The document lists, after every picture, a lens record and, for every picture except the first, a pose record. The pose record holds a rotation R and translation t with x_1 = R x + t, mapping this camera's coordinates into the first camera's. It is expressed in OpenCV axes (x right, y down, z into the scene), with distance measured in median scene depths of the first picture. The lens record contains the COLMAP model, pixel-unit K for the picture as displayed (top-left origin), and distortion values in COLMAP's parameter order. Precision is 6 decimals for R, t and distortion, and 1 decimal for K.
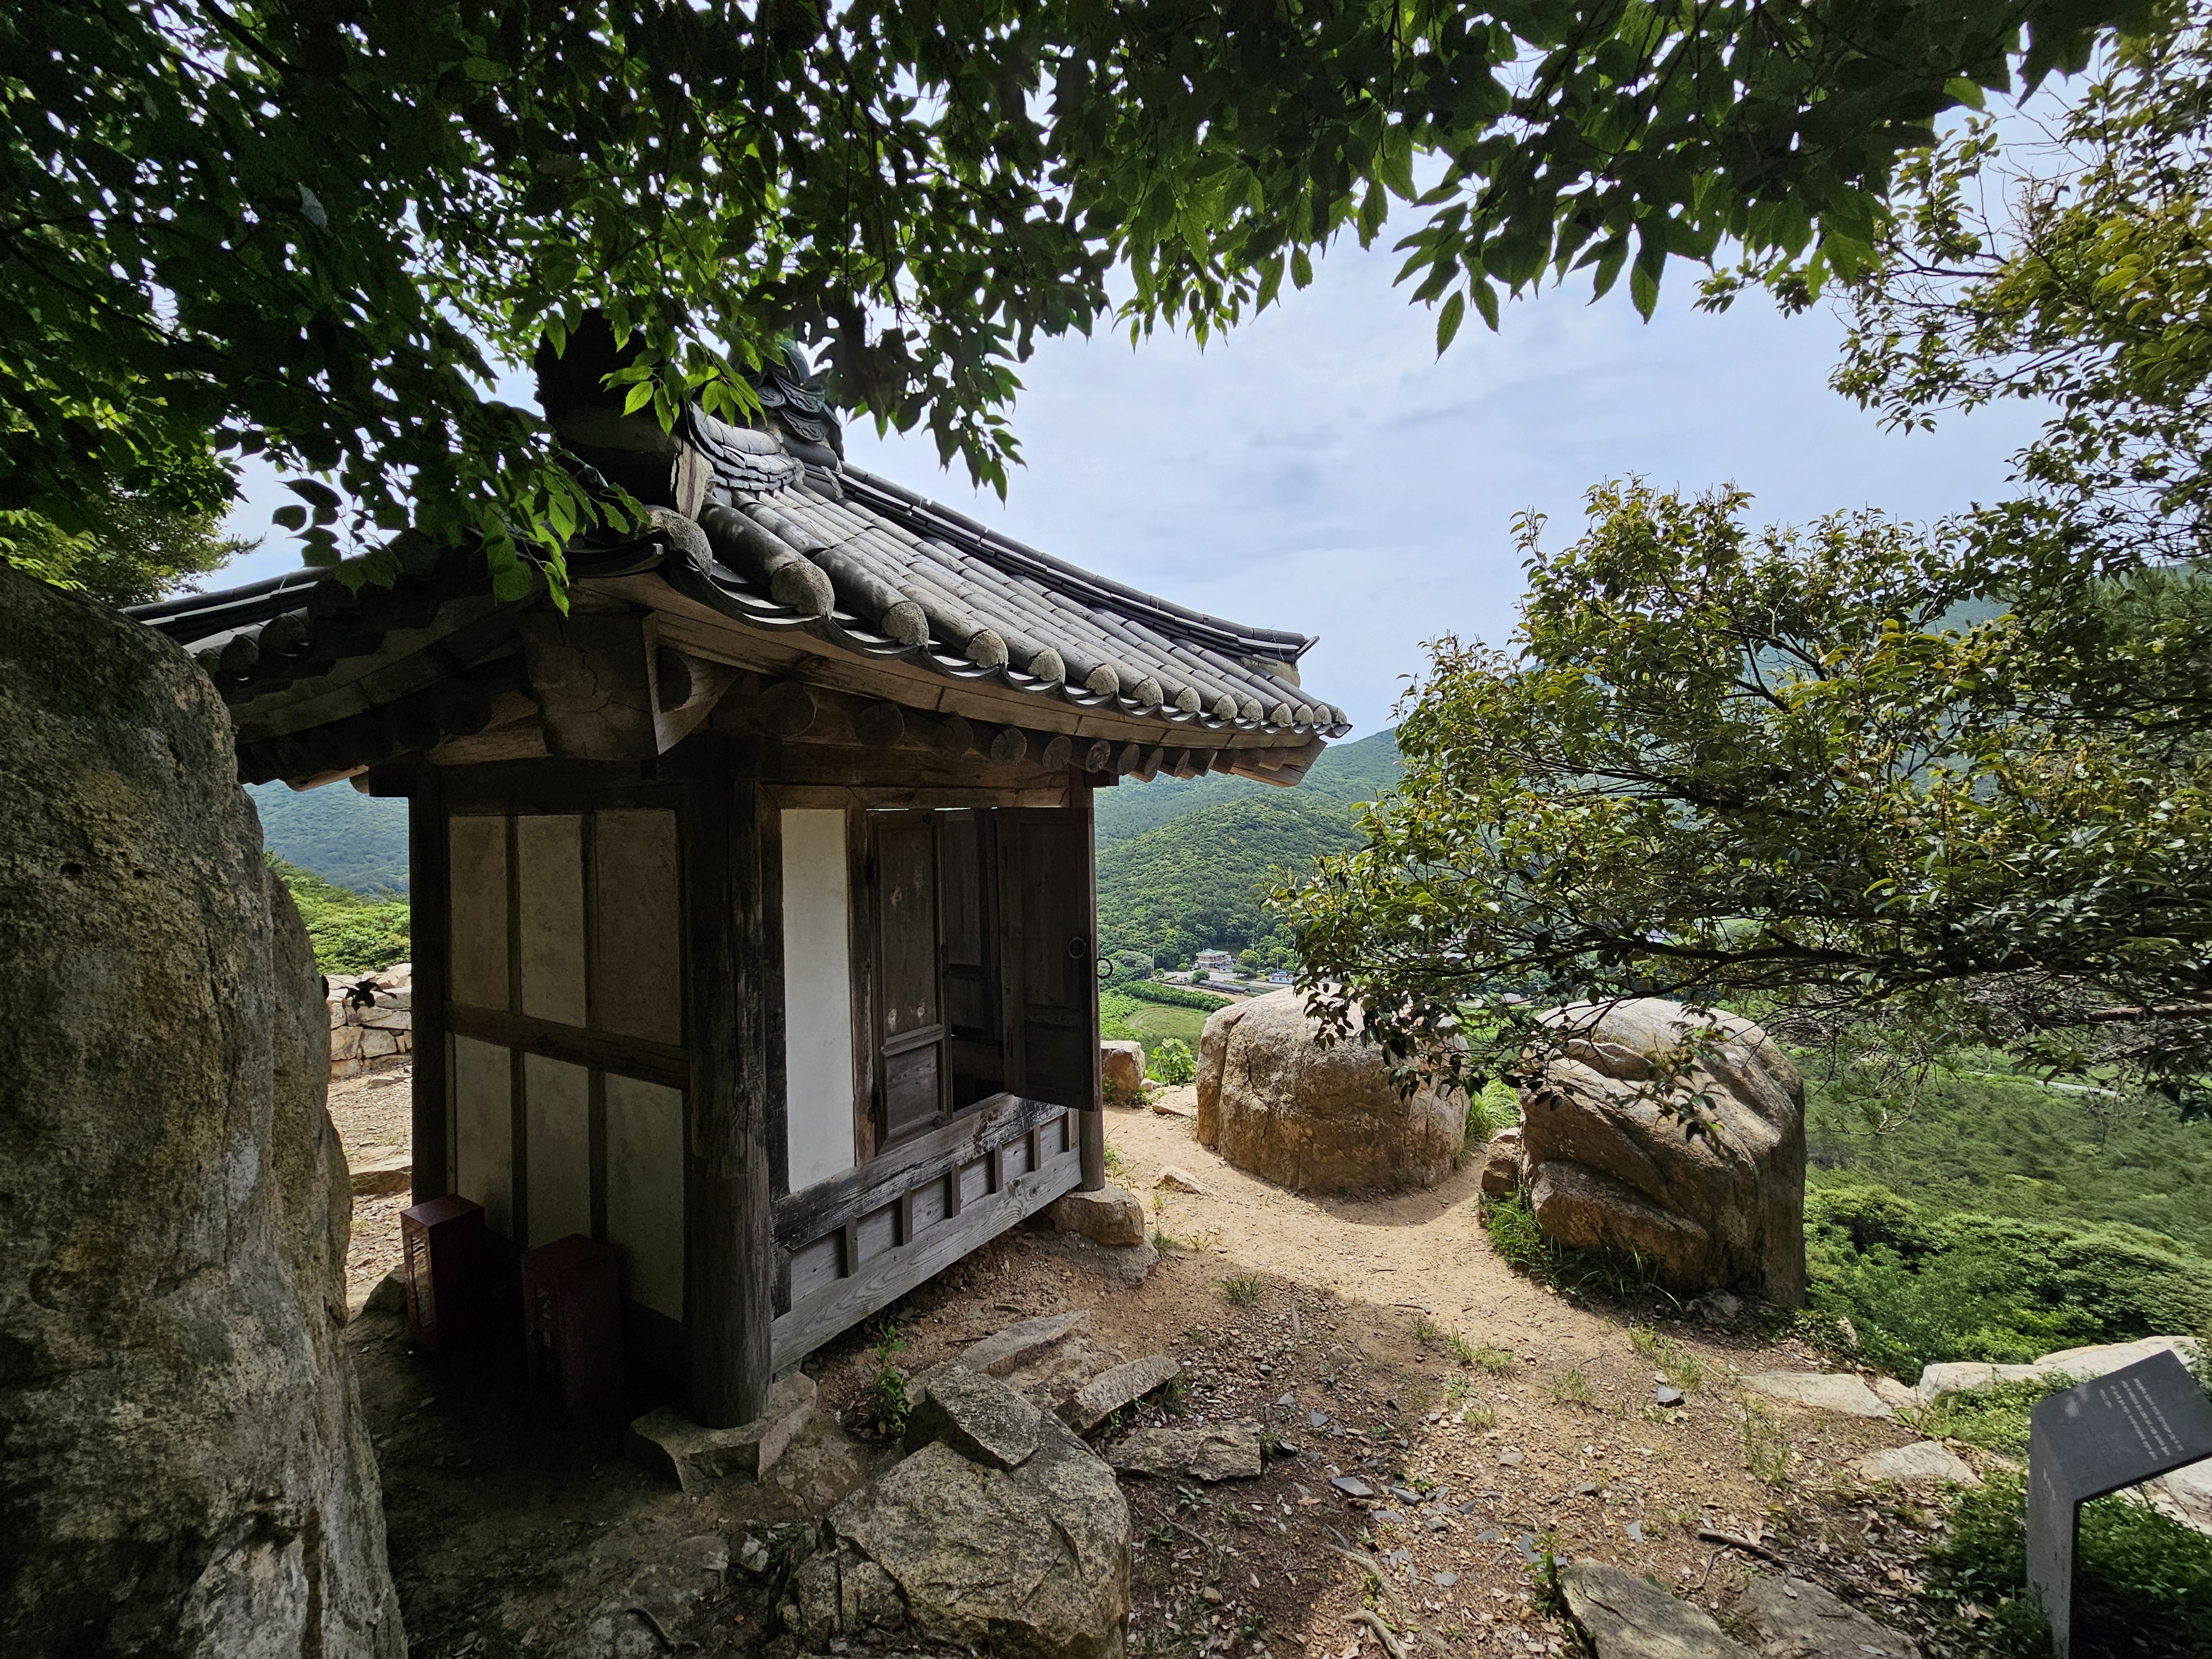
lens RADIAL K [[897.0, 0, 1112.2], [0, 897.0, 816.9], [0, 0, 1]] dist [-0.000605, 0.000091]
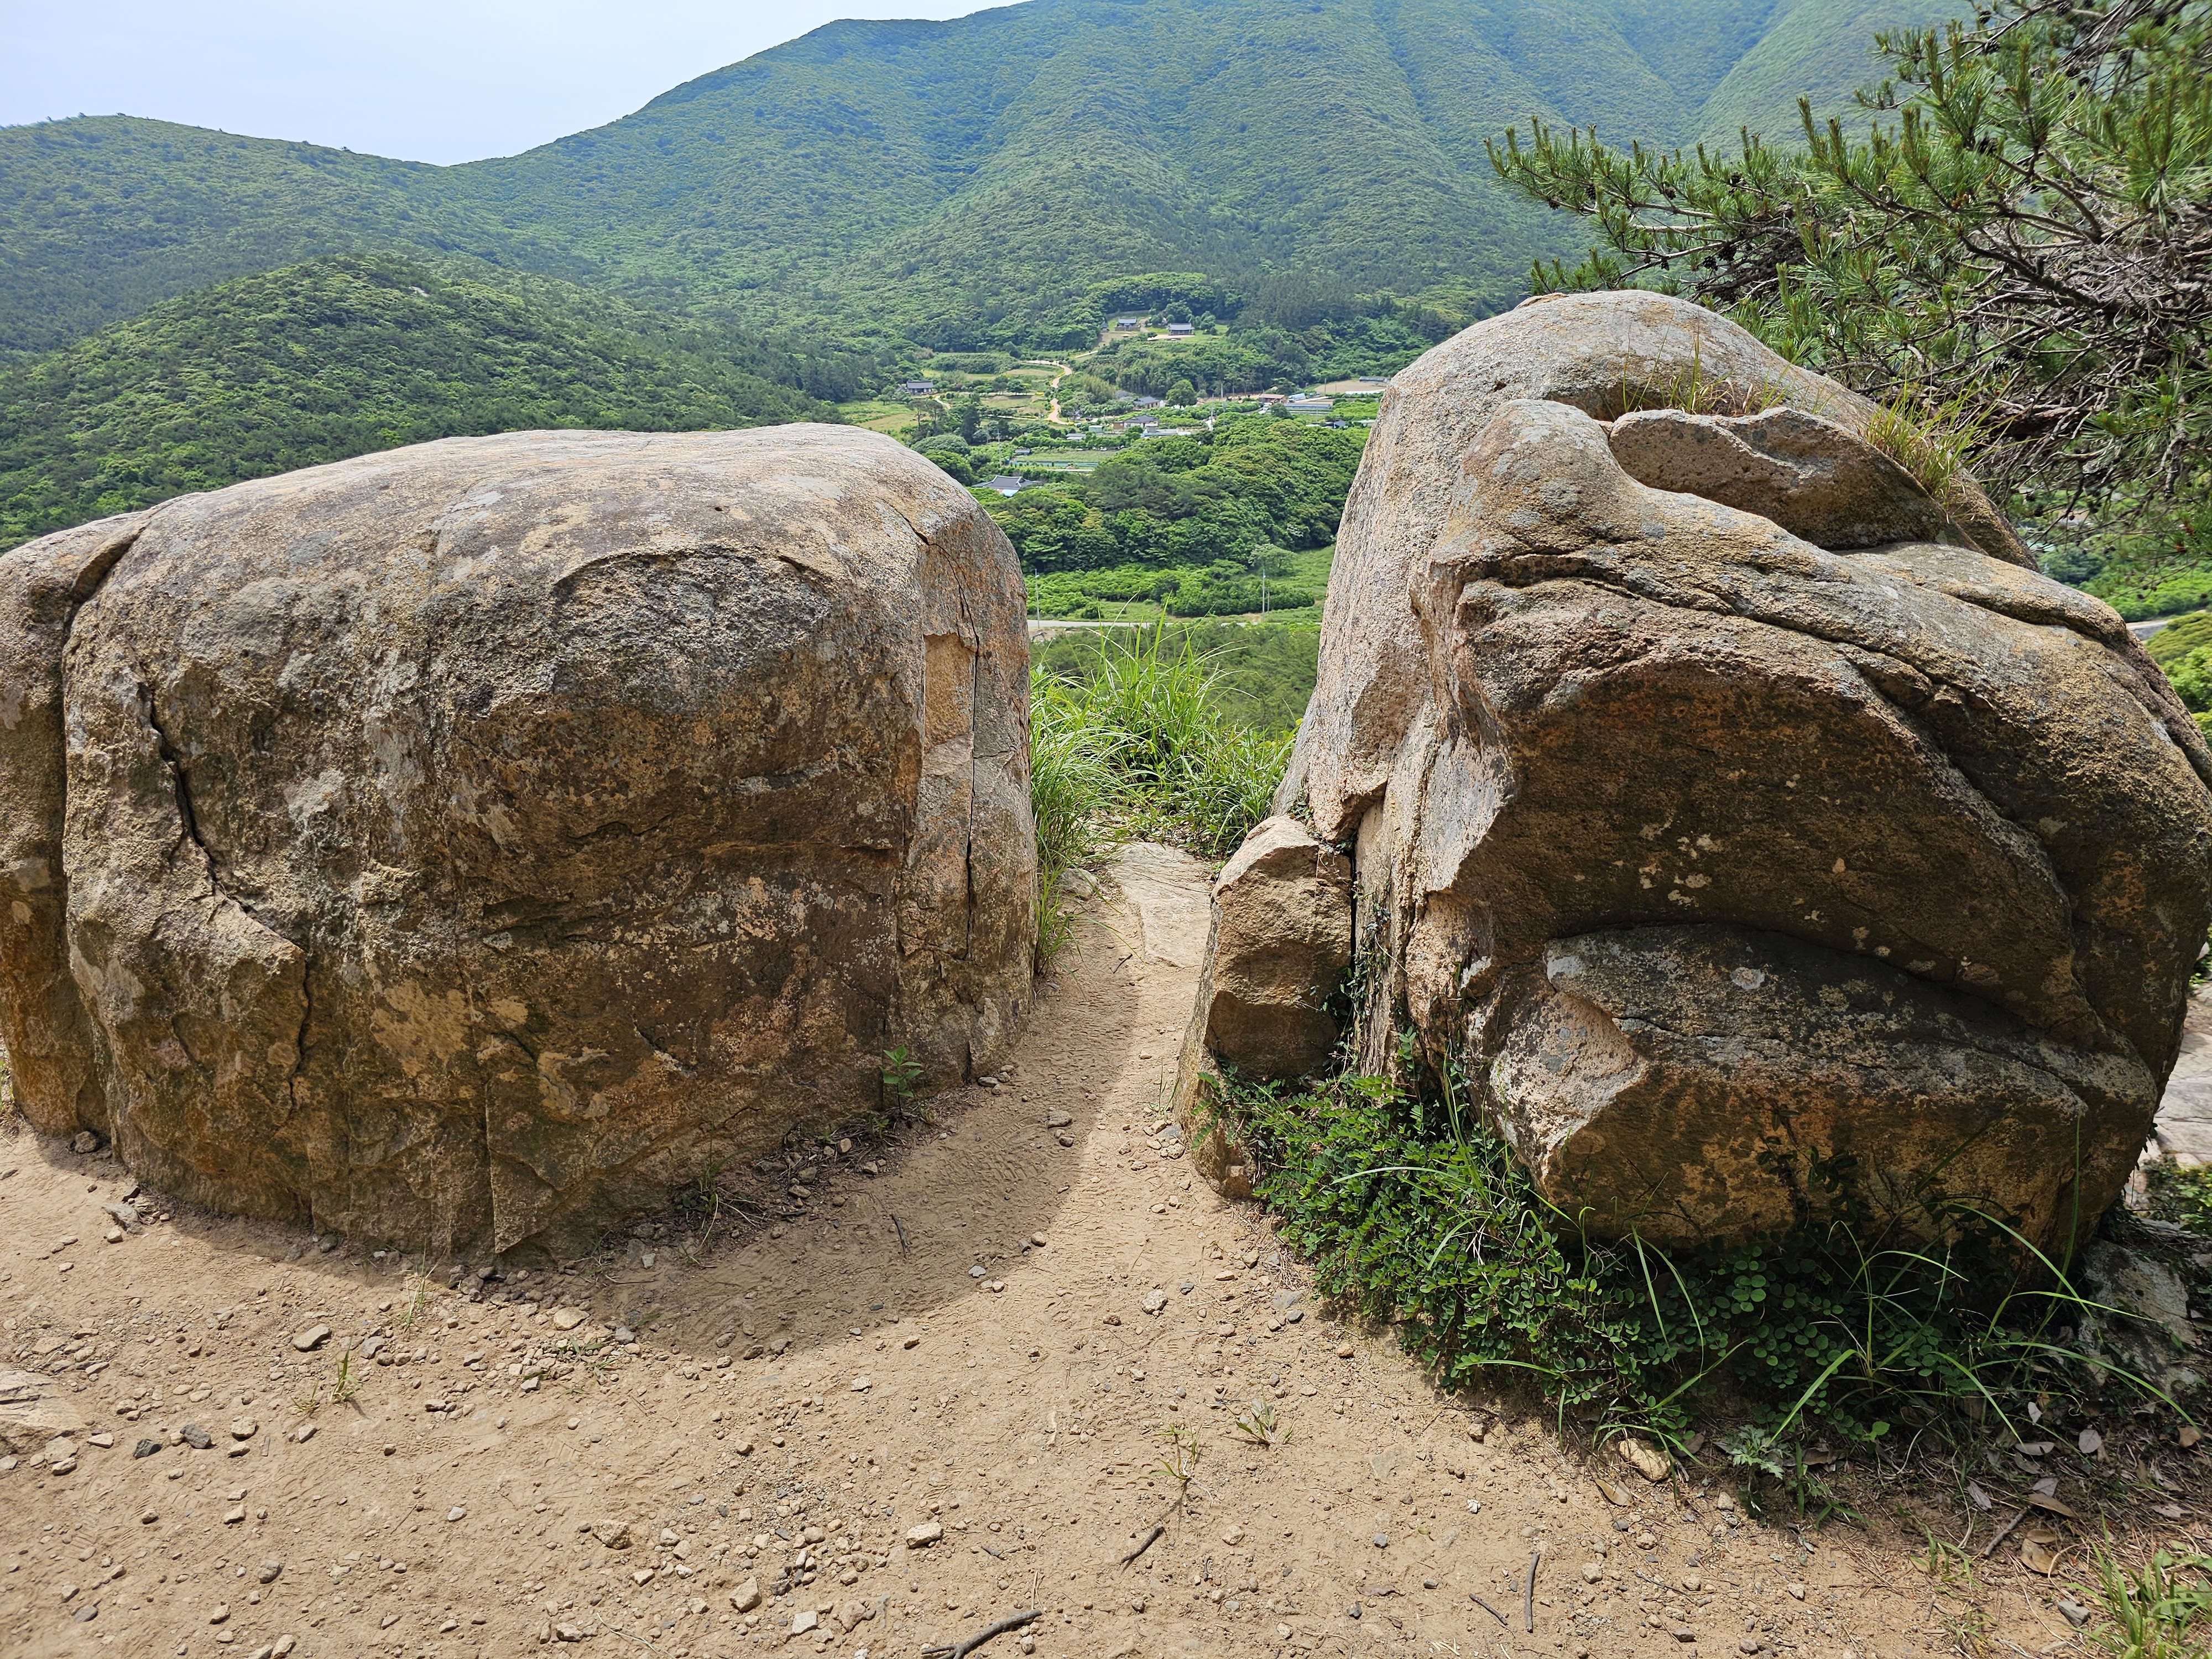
lens RADIAL K [[1493.4, 0, 1091.0], [0, 1493.4, 819.1], [0, 0, 1]] dist [-0.008587, -0.001351]
pose [[0.823256, -0.194698, 0.533237, 0.147383], [0.009277, 0.943833, 0.330293, 0.182963], [-0.567594, -0.266968, 0.778823, 0.630852]]
